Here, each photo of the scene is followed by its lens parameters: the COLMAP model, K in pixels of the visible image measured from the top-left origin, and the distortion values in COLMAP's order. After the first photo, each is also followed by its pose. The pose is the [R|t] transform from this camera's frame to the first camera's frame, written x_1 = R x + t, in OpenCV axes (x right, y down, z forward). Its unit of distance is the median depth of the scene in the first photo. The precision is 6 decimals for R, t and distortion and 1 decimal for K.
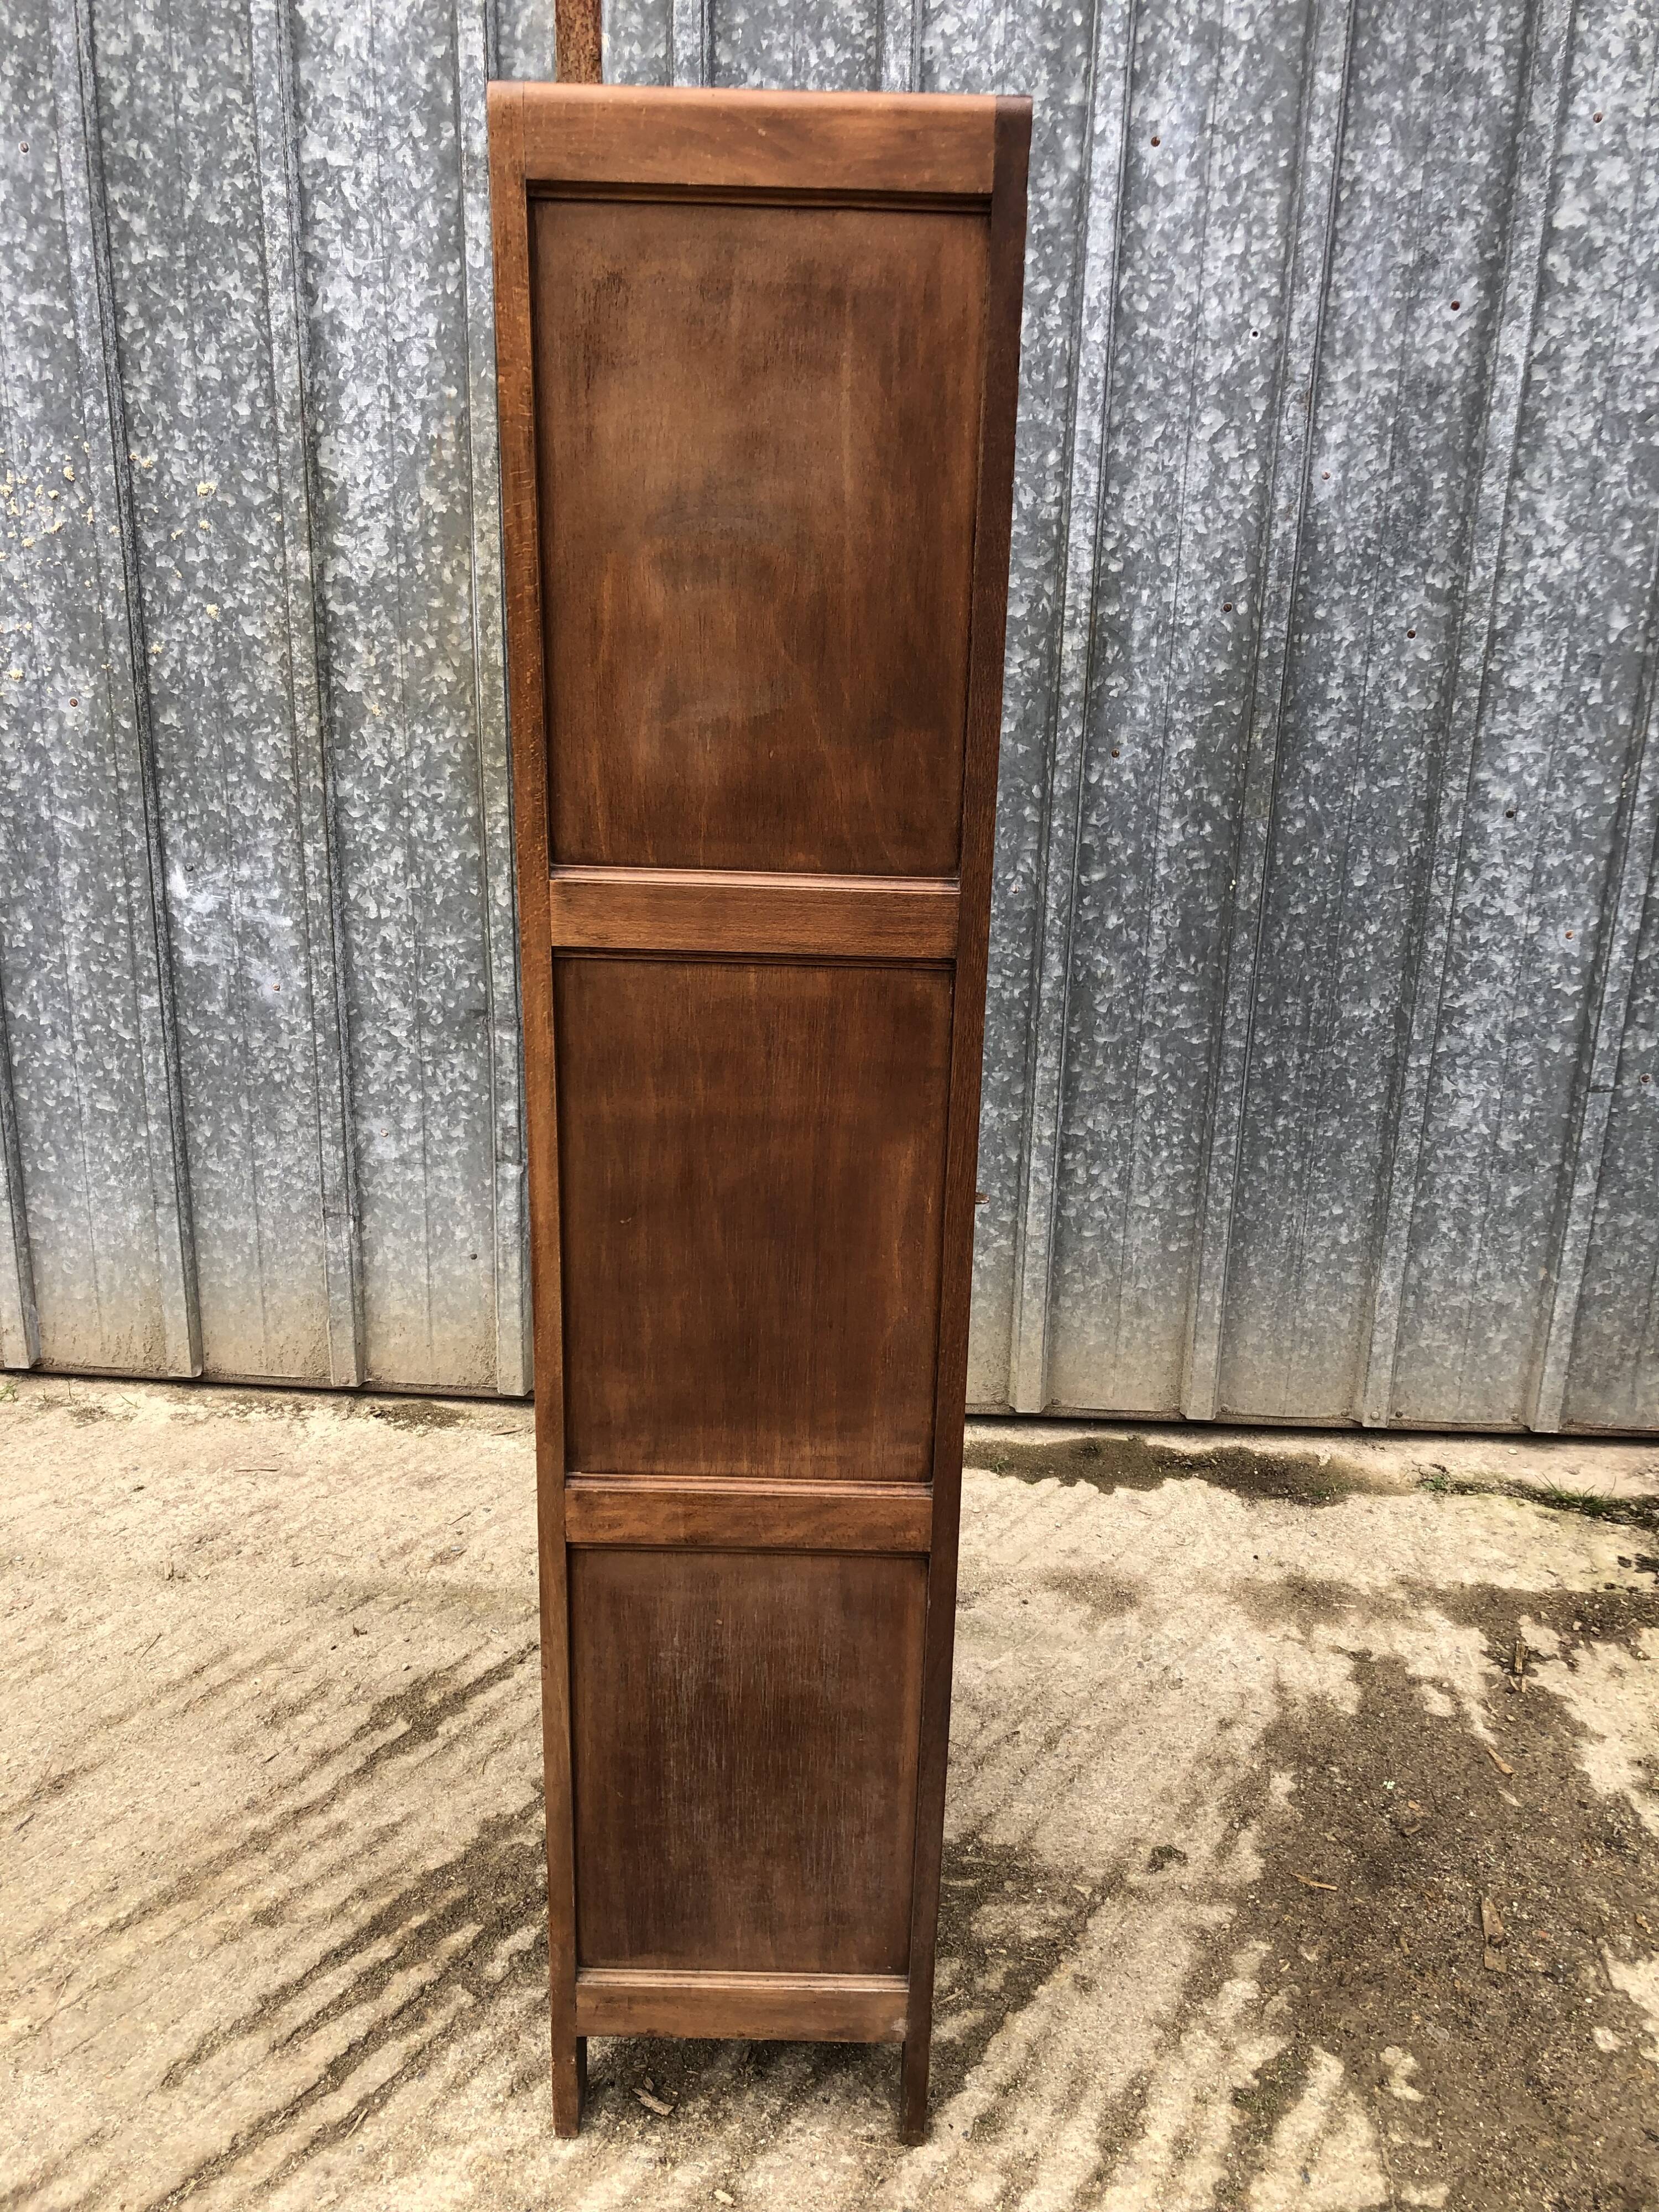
lens RADIAL K [[1836.0, 0, 824.3], [0, 1836.0, 1086.5], [0, 0, 1]] dist [0.017171, 0.003048]
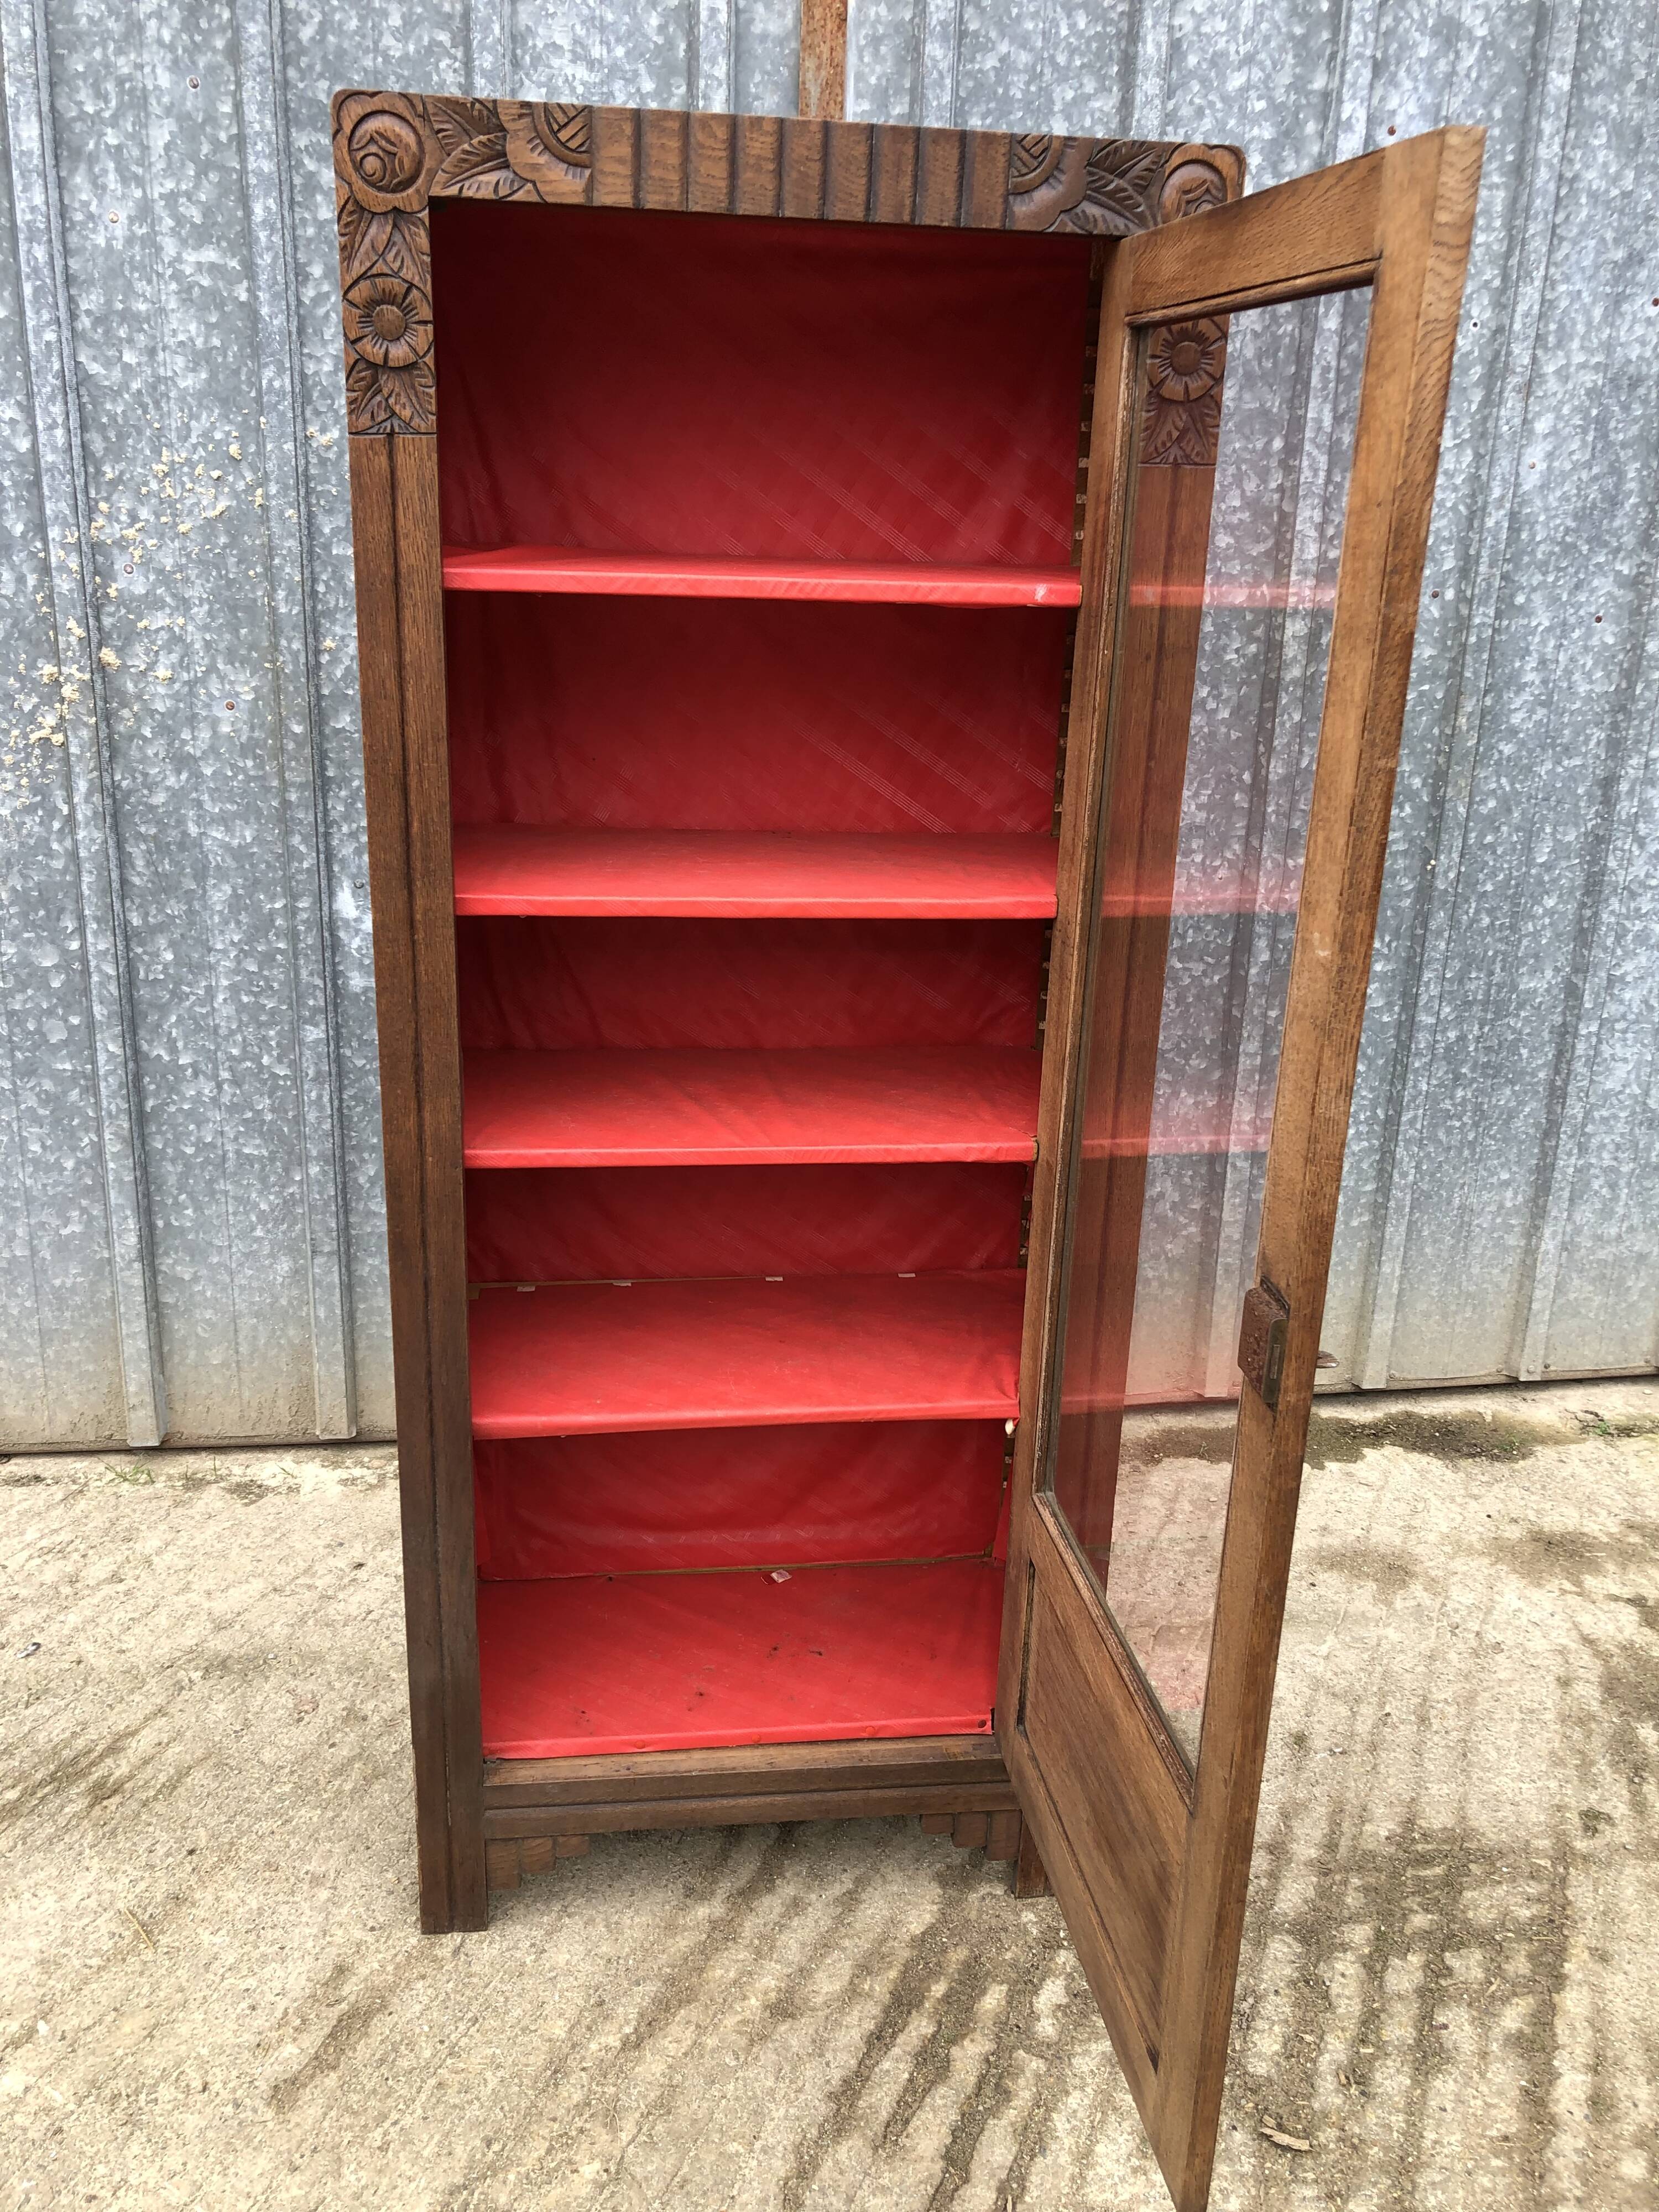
lens RADIAL K [[1836.0, 0, 829.0], [0, 1836.0, 1087.6], [0, 0, 1]] dist [0.017171, 0.003048]
pose [[0.979281, -0.056348, 0.194507, -0.331261], [0.053859, 0.998385, 0.018067, -0.024198], [-0.195211, -0.007217, 0.980735, 0.063384]]
